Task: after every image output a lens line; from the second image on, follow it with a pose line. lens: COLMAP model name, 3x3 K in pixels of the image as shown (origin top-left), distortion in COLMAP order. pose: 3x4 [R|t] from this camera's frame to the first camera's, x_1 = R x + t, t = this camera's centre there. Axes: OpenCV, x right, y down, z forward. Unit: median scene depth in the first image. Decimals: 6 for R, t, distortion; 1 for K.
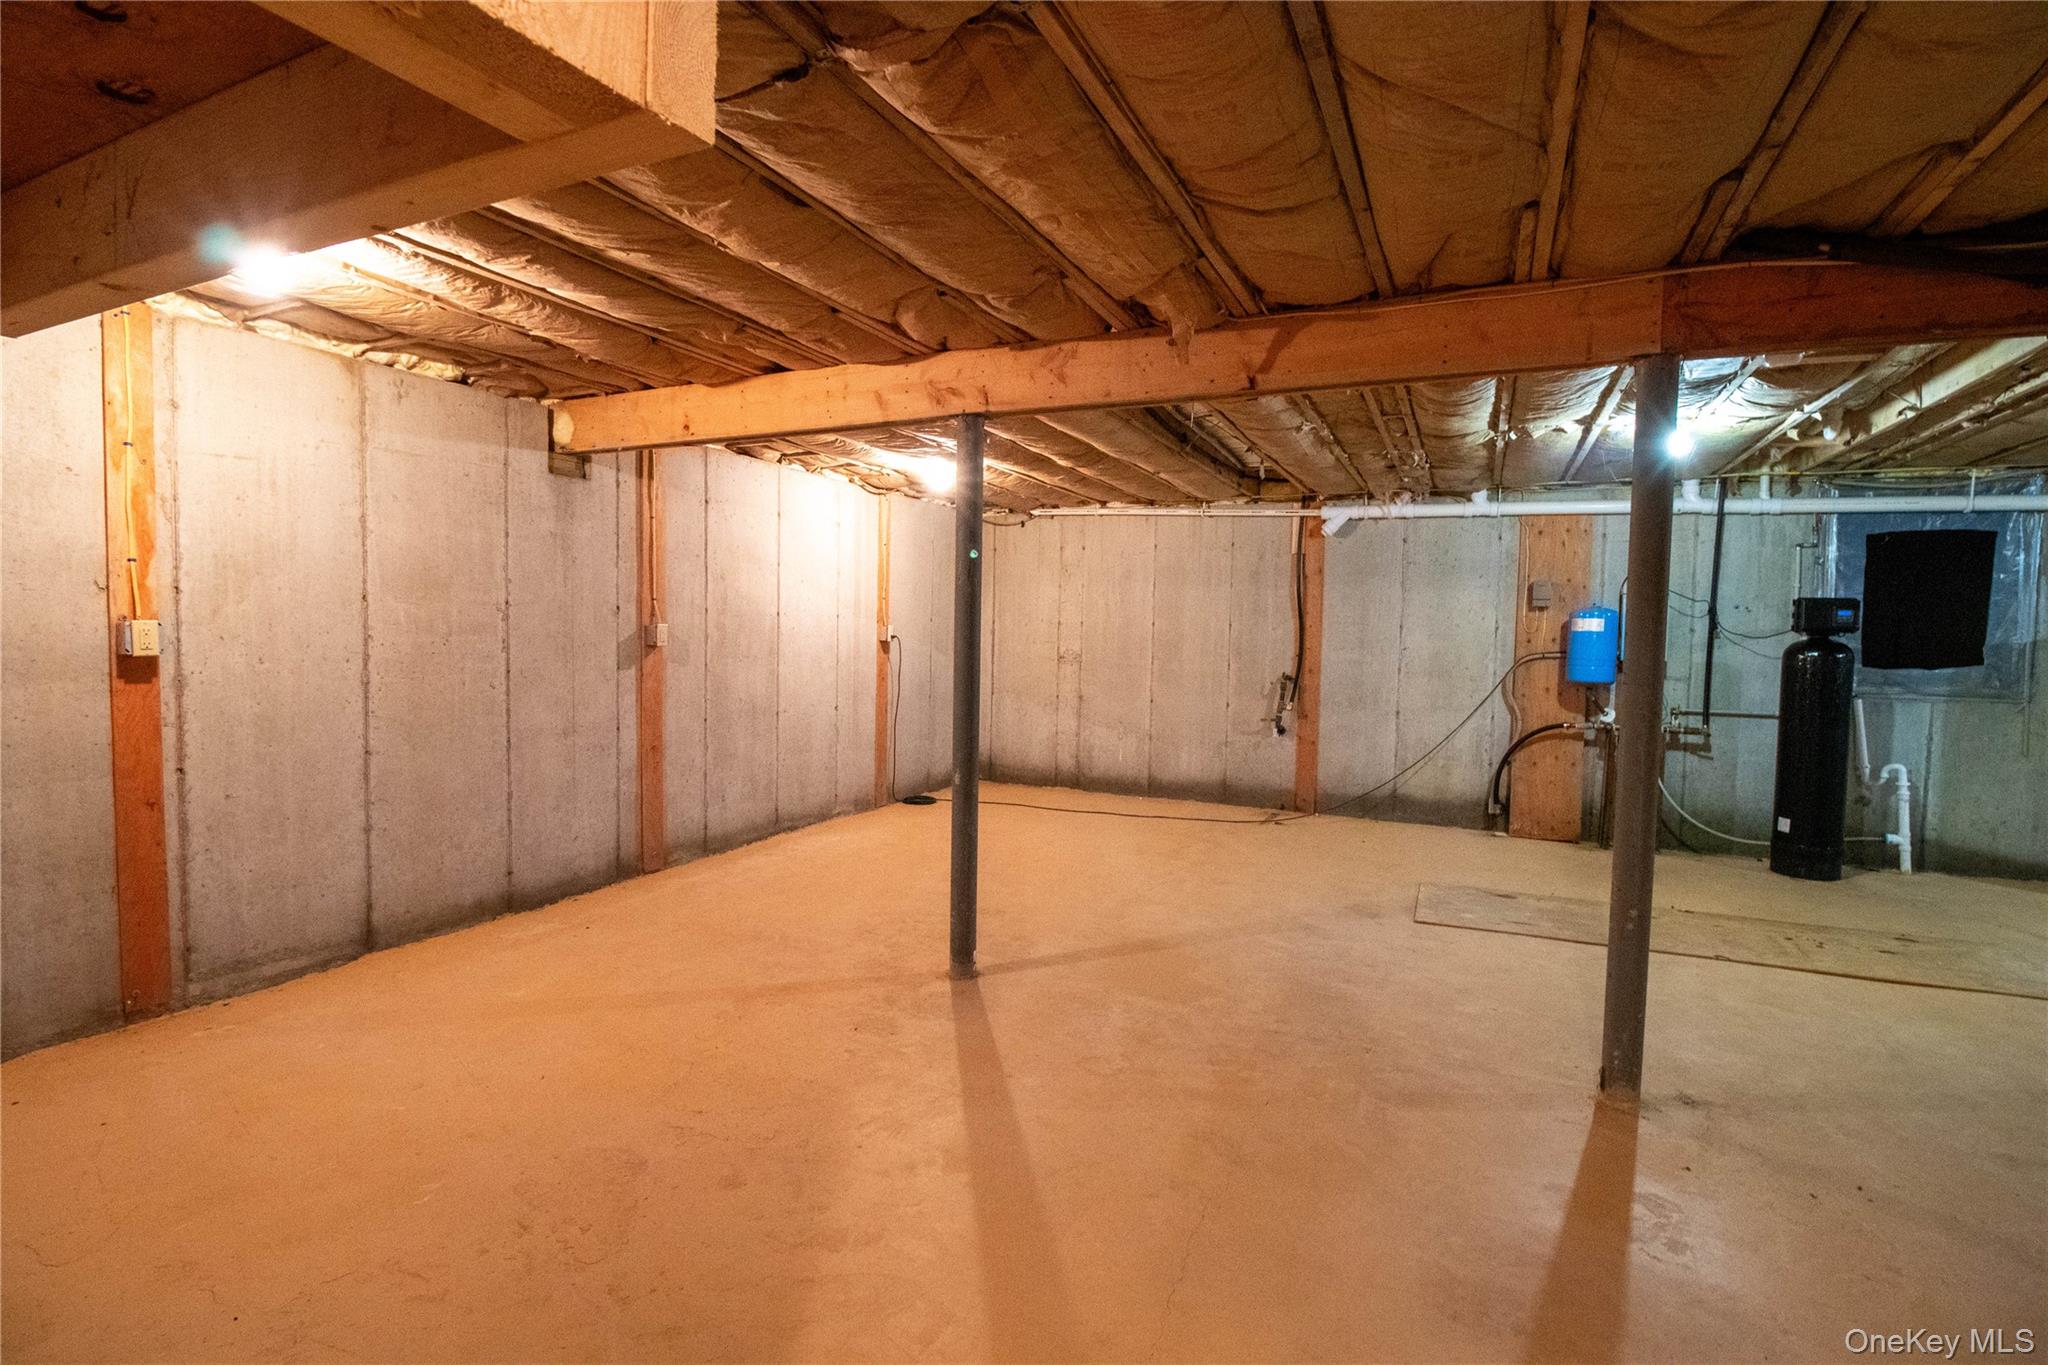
lens RADIAL K [[968.0, 0, 1018.1], [0, 968.0, 679.0], [0, 0, 1]] dist [-0.000547, -0.000077]
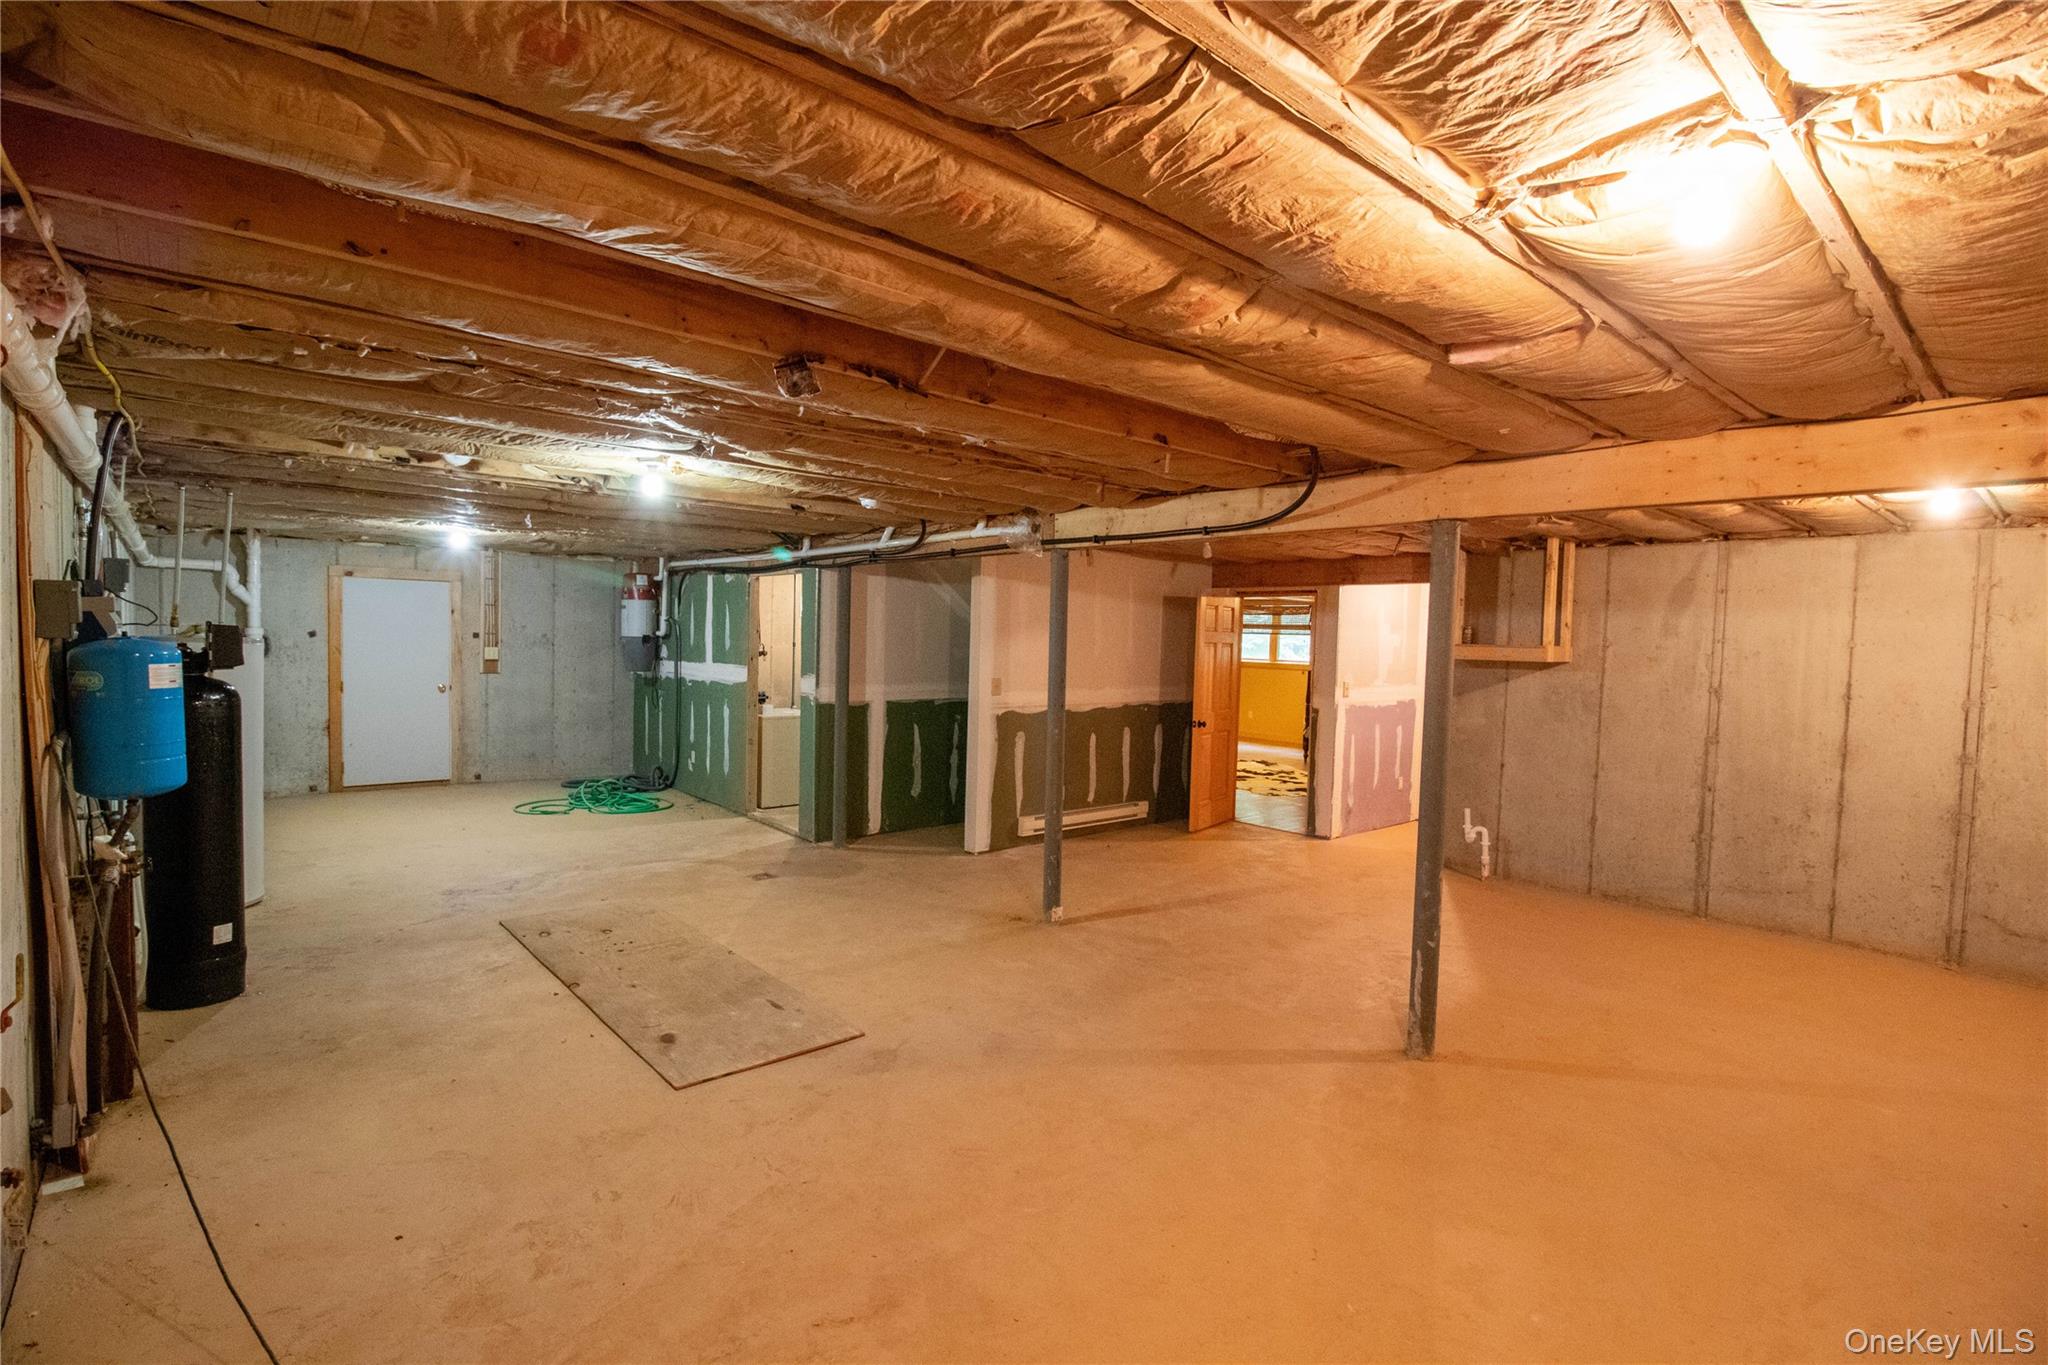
lens RADIAL K [[968.0, 0, 1029.4], [0, 968.0, 685.5], [0, 0, 1]] dist [-0.000547, -0.000077]
pose [[-0.917313, -0.065370, 0.392764, -0.058526], [-0.024196, 0.993760, 0.108887, -0.200120], [-0.397431, 0.090380, -0.913170, 2.160867]]
